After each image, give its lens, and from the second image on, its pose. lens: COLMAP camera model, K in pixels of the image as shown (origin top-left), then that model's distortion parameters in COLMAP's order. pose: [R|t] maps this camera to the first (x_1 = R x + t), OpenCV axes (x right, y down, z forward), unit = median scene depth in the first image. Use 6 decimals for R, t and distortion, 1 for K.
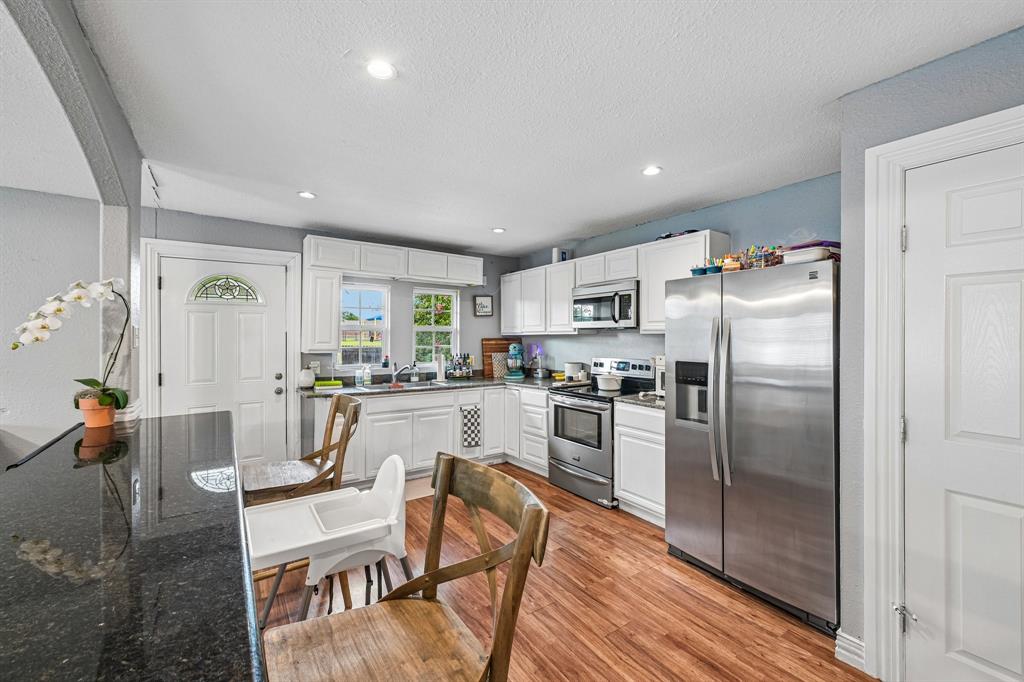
lens RADIAL K [[412.1, 0, 507.7], [0, 412.1, 334.9], [0, 0, 1]] dist [-0.000992, 0.000280]
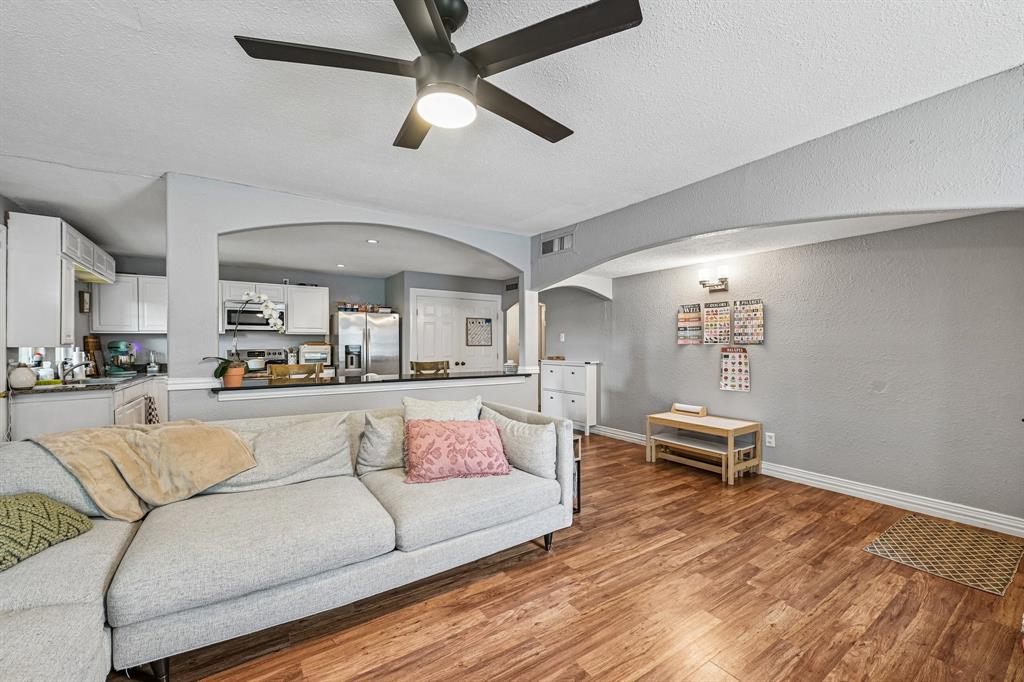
lens RADIAL K [[412.1, 0, 519.5], [0, 412.1, 346.4], [0, 0, 1]] dist [-0.000992, 0.000280]
pose [[-0.000015, -0.006109, 0.999981, -1.524767], [0.001354, 0.999980, 0.006109, 0.042727], [-0.999999, 0.001354, -0.000007, -0.022042]]
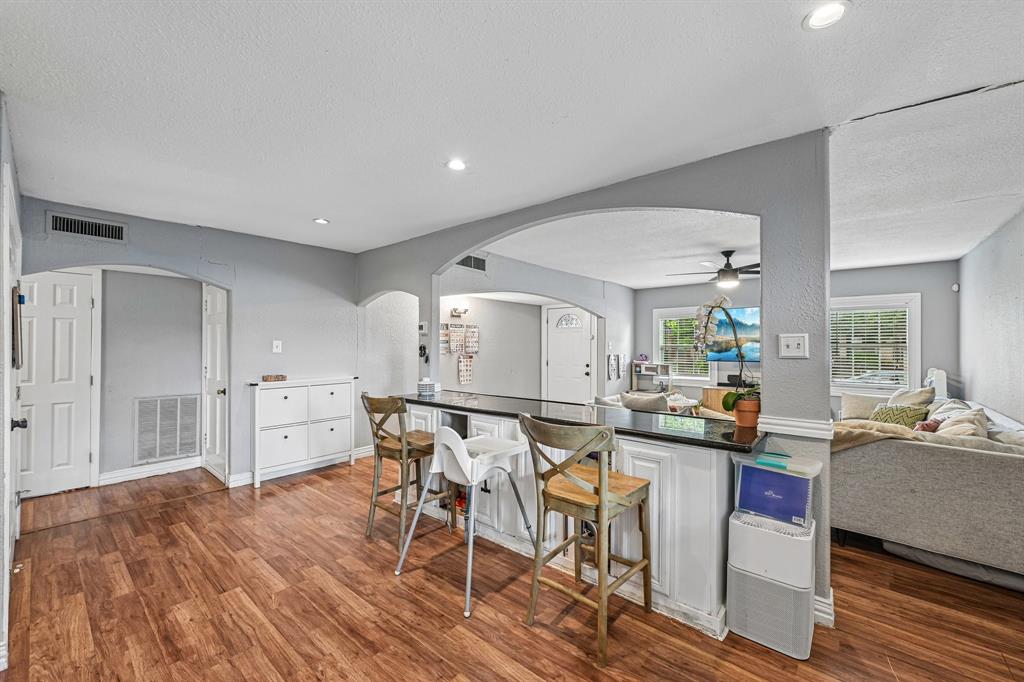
lens RADIAL K [[412.1, 0, 515.6], [0, 412.1, 342.6], [0, 0, 1]] dist [-0.000992, 0.000280]
pose [[-0.966606, -0.005421, -0.256212, -0.064033], [-0.004699, 0.999983, -0.003431, 0.002561], [0.256226, -0.002112, -0.966615, 1.181860]]
